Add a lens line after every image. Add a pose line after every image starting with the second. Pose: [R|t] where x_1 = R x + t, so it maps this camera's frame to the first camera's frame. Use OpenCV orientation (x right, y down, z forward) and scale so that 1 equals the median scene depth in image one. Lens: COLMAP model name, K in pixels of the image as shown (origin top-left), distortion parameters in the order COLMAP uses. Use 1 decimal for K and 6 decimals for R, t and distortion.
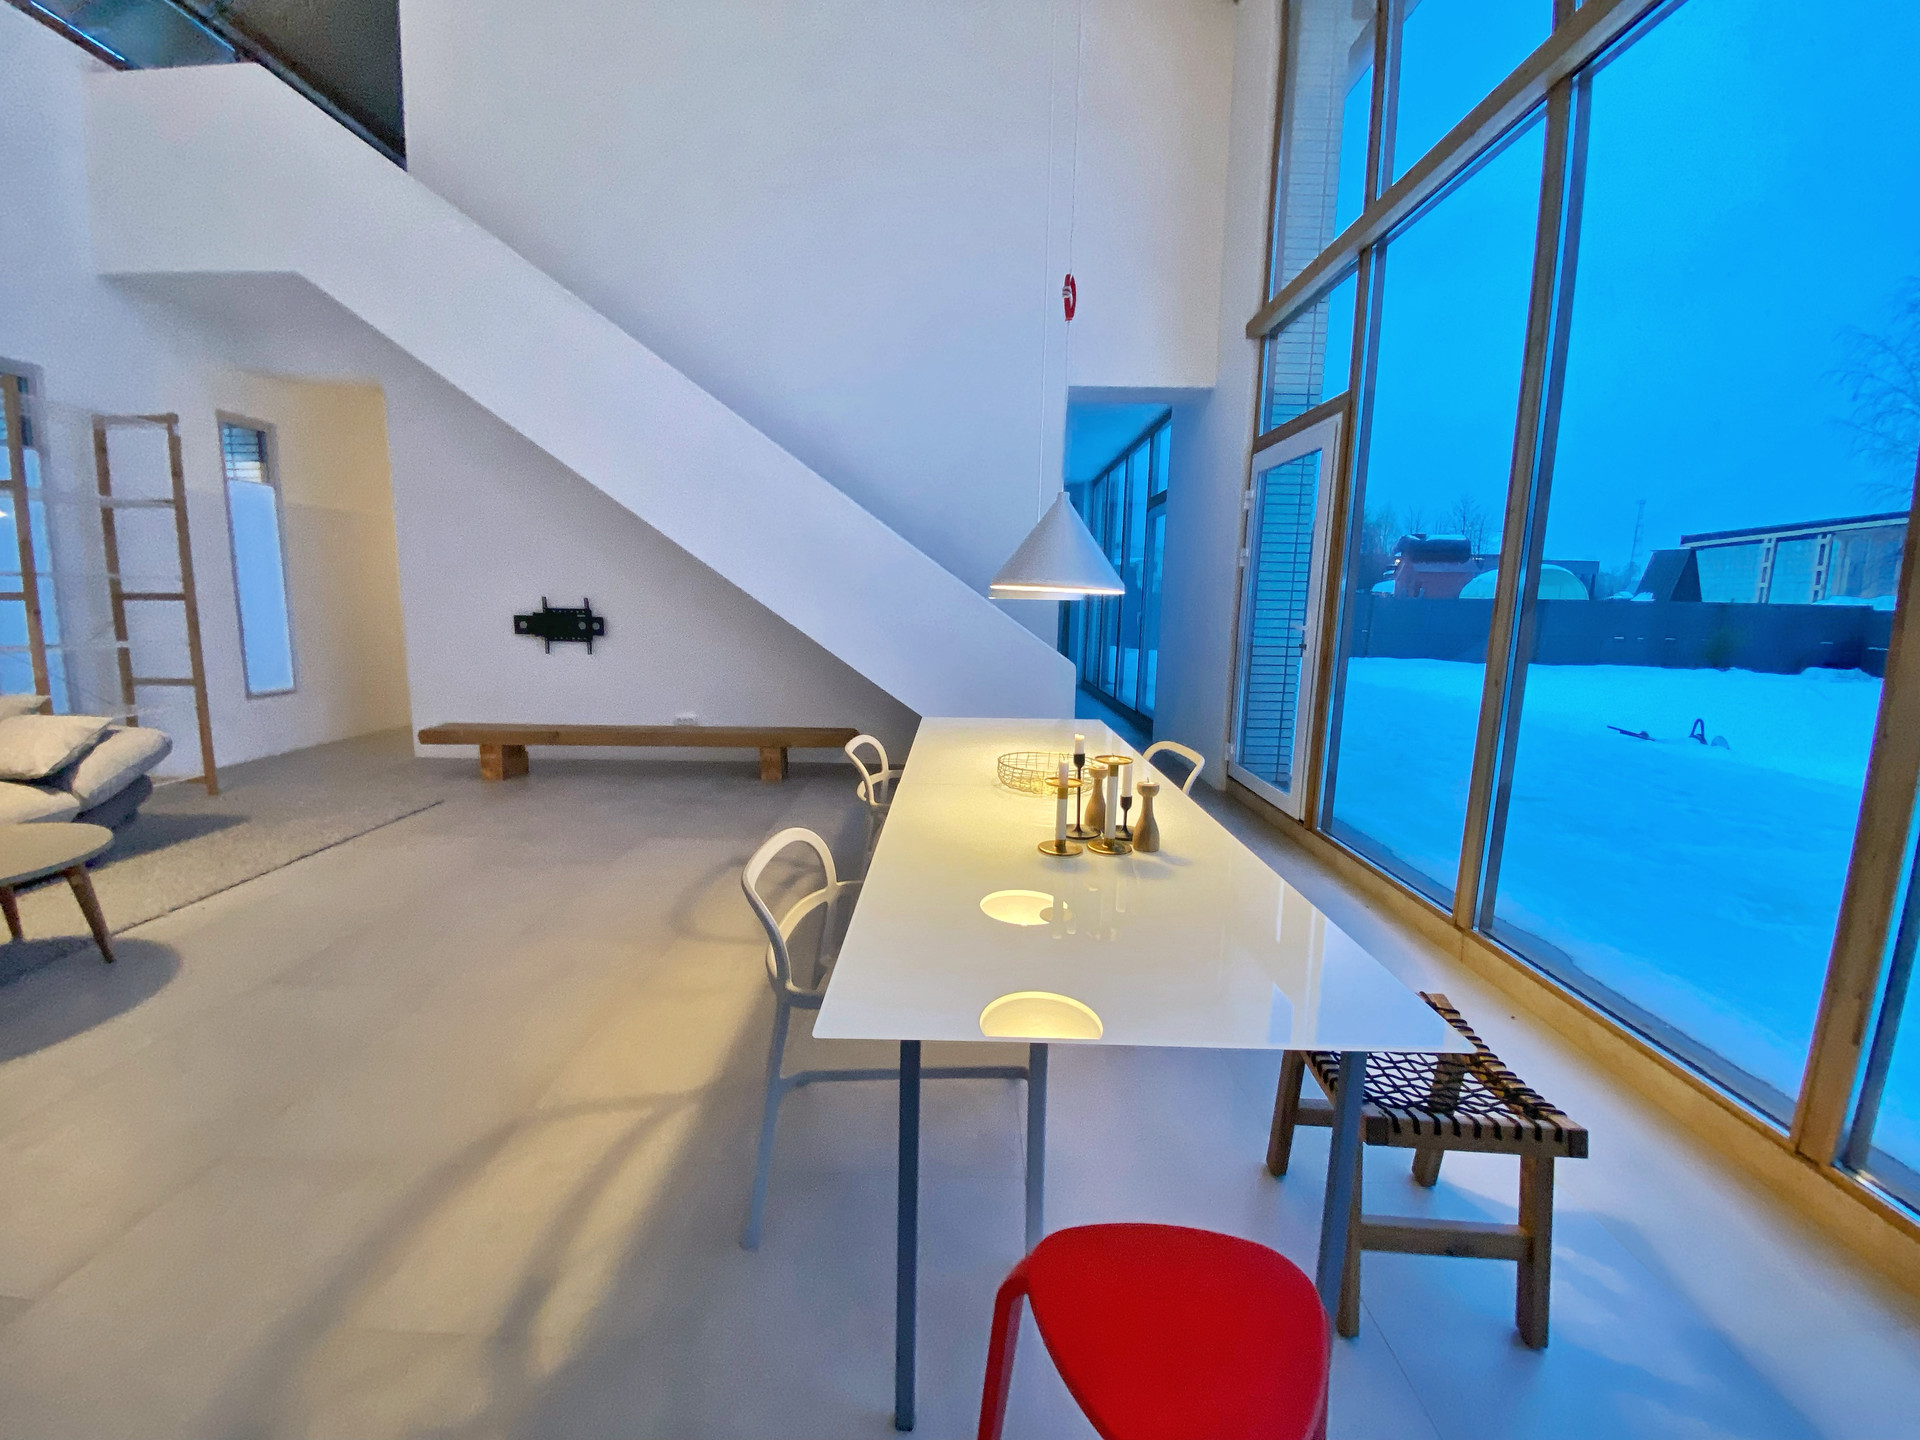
lens RADIAL K [[769.7, 0, 968.8], [0, 769.7, 708.9], [0, 0, 1]] dist [0.017592, -0.018744]
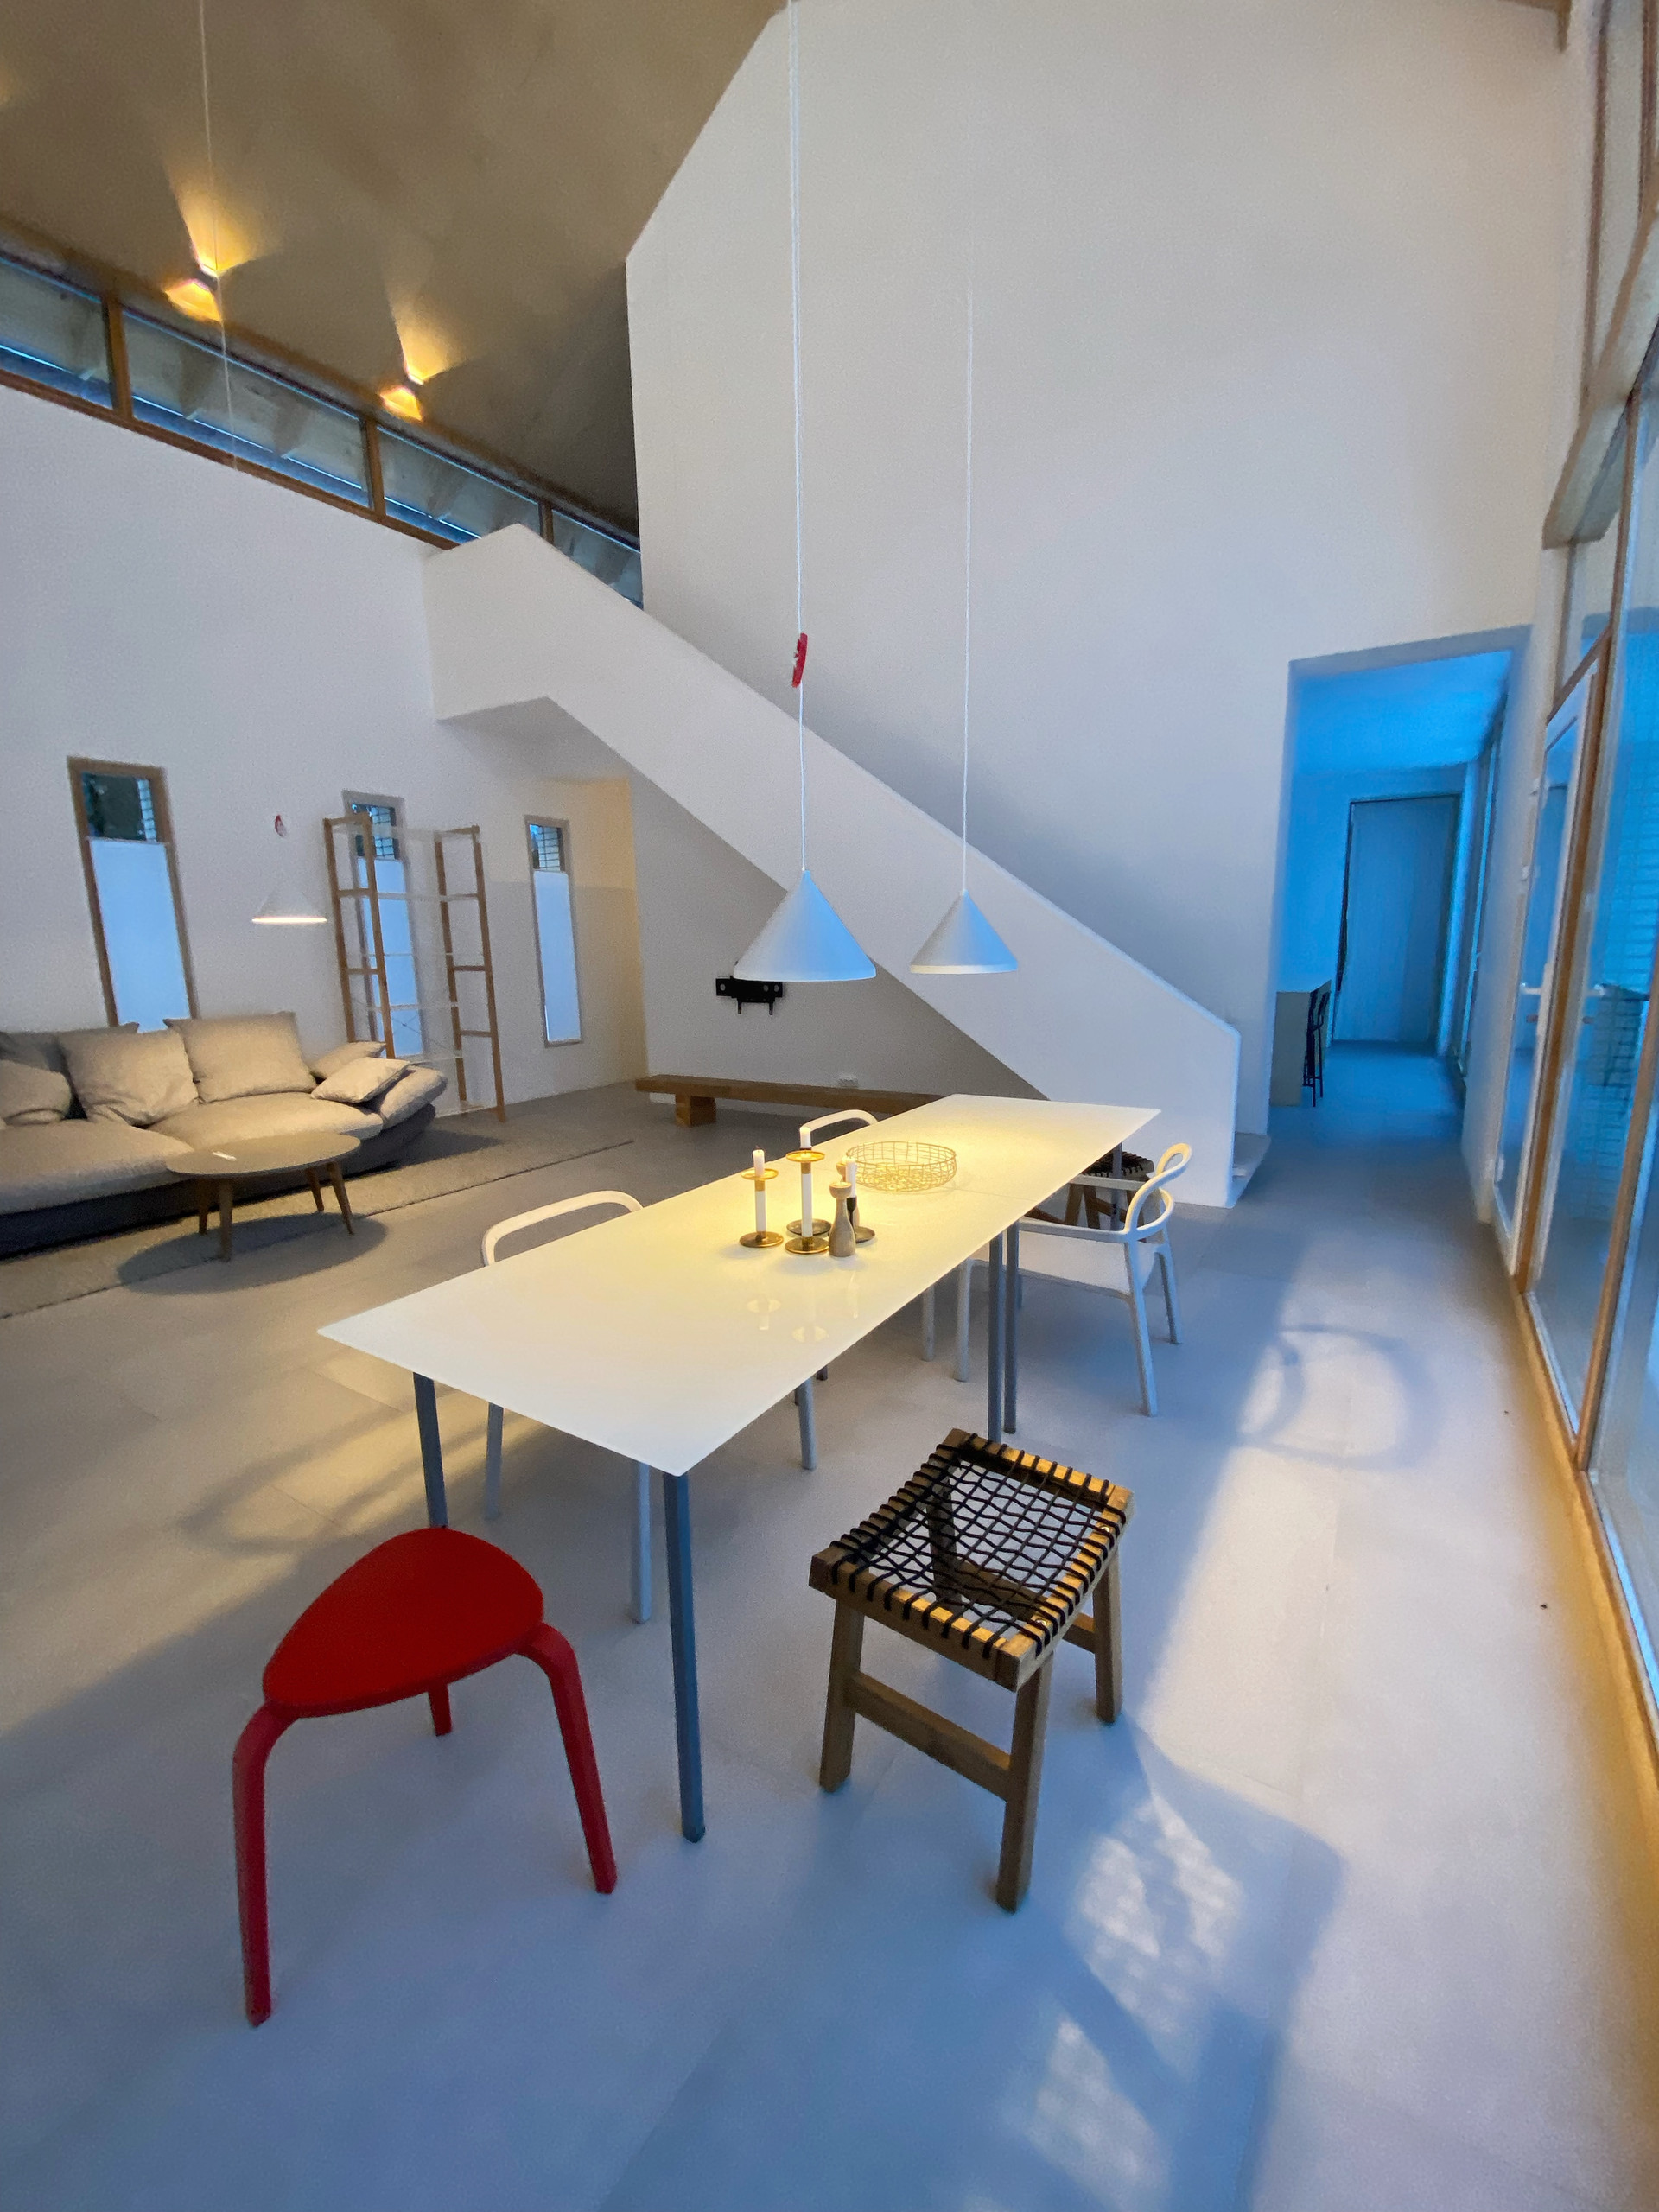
lens RADIAL K [[886.8, 0, 871.4], [0, 886.8, 1107.7], [0, 0, 1]] dist [0.017592, -0.018744]
pose [[0.859491, 0.065233, -0.506971, 0.275513], [-0.042205, 0.997493, 0.056796, -0.021117], [0.509405, -0.027419, 0.860090, 0.028956]]
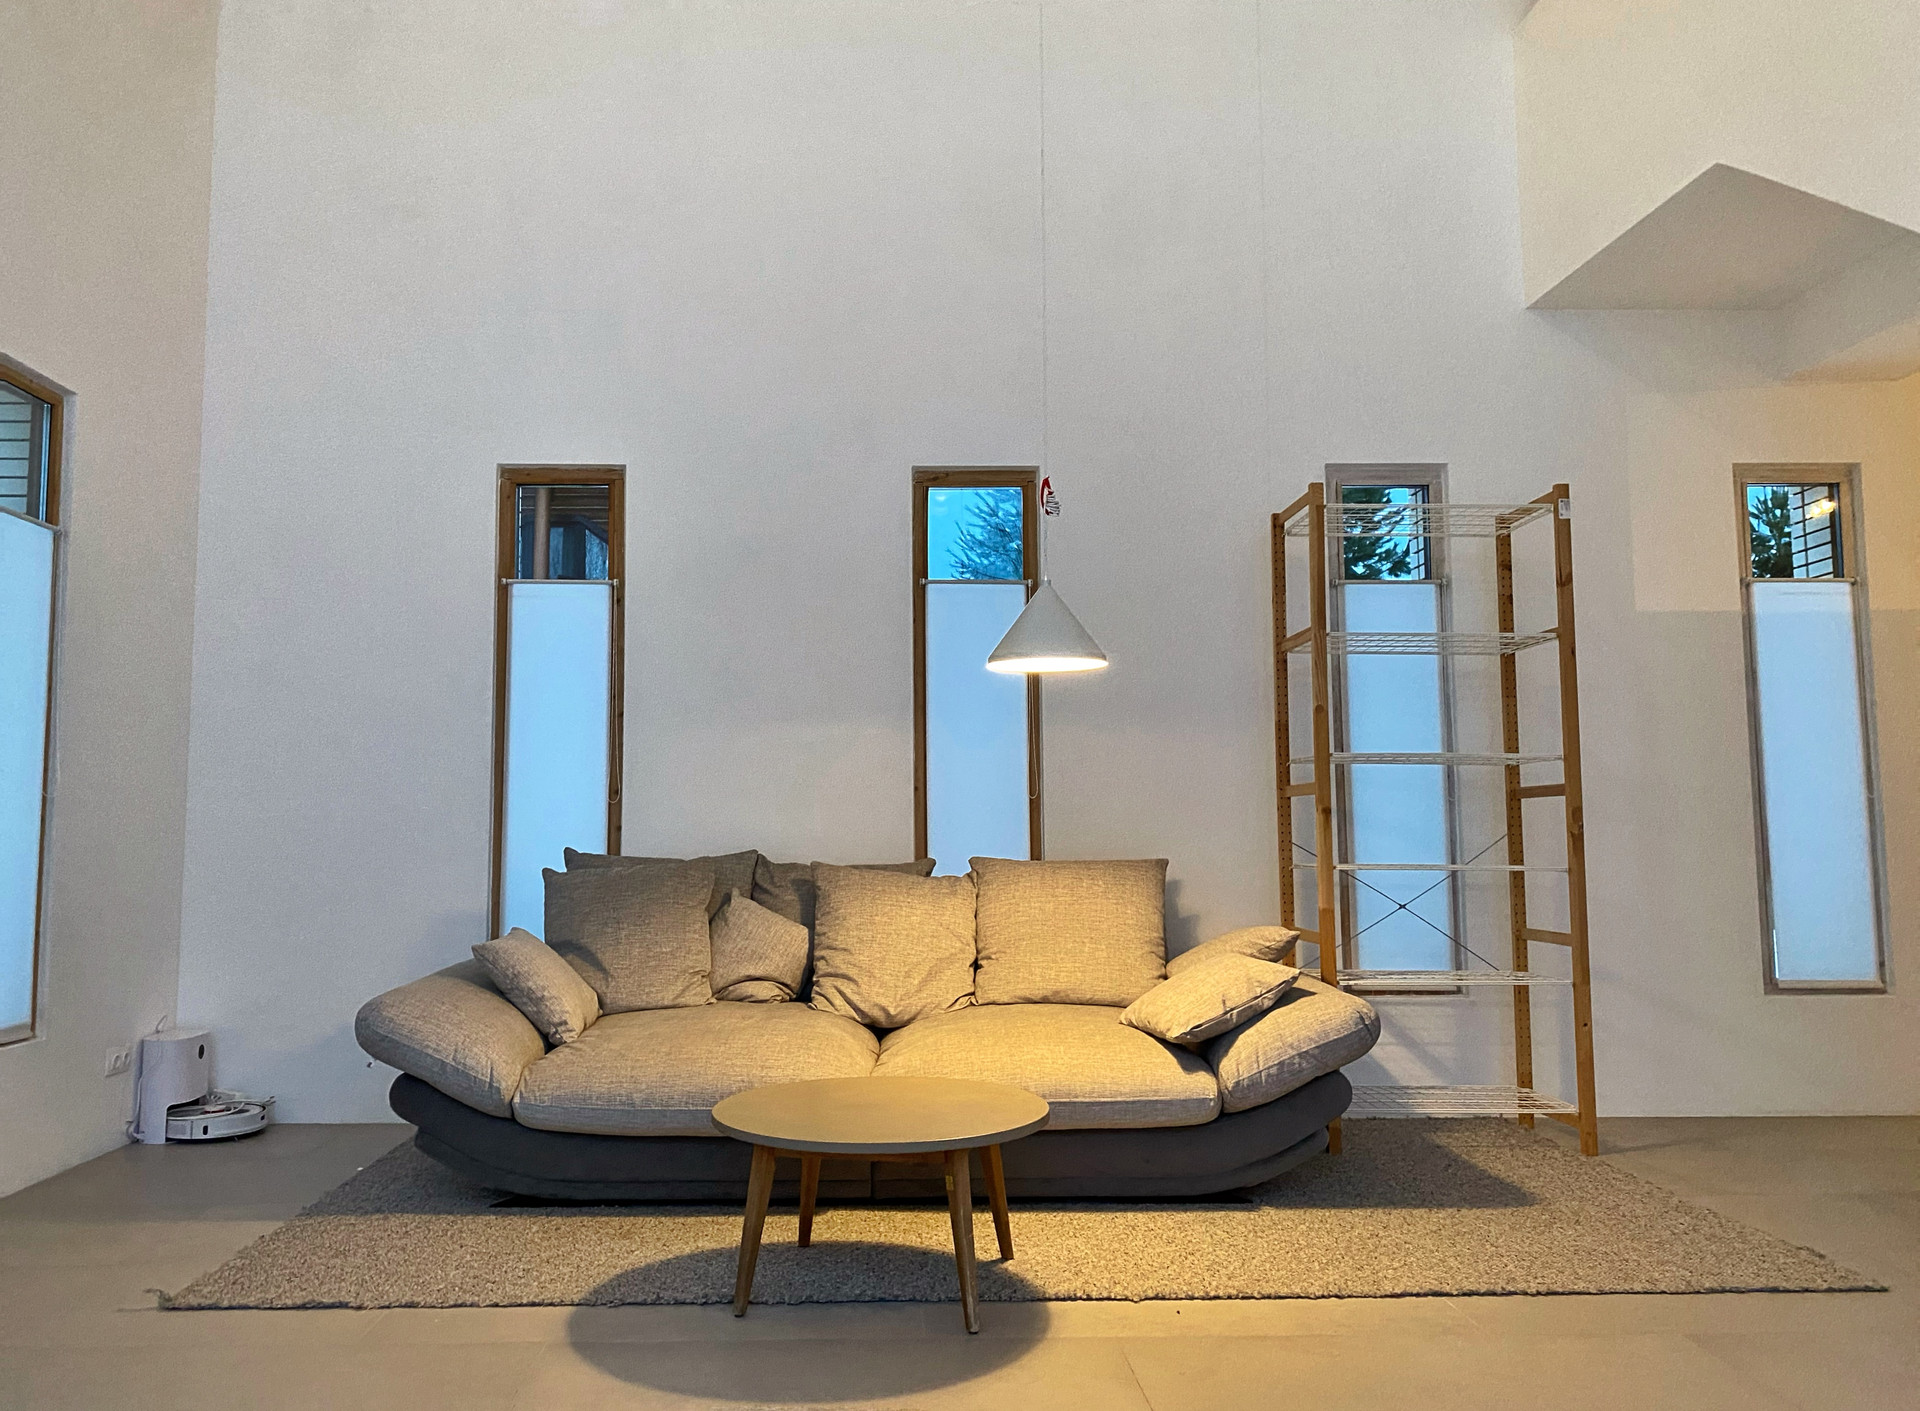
lens RADIAL K [[1432.4, 0, 892.7], [0, 1432.4, 700.2], [0, 0, 1]] dist [0.055792, -0.079570]
pose [[-0.001469, -0.110109, -0.993918, 0.050702], [-0.137367, 0.984519, -0.108865, -0.021326], [0.990519, 0.136372, -0.016572, 0.443076]]
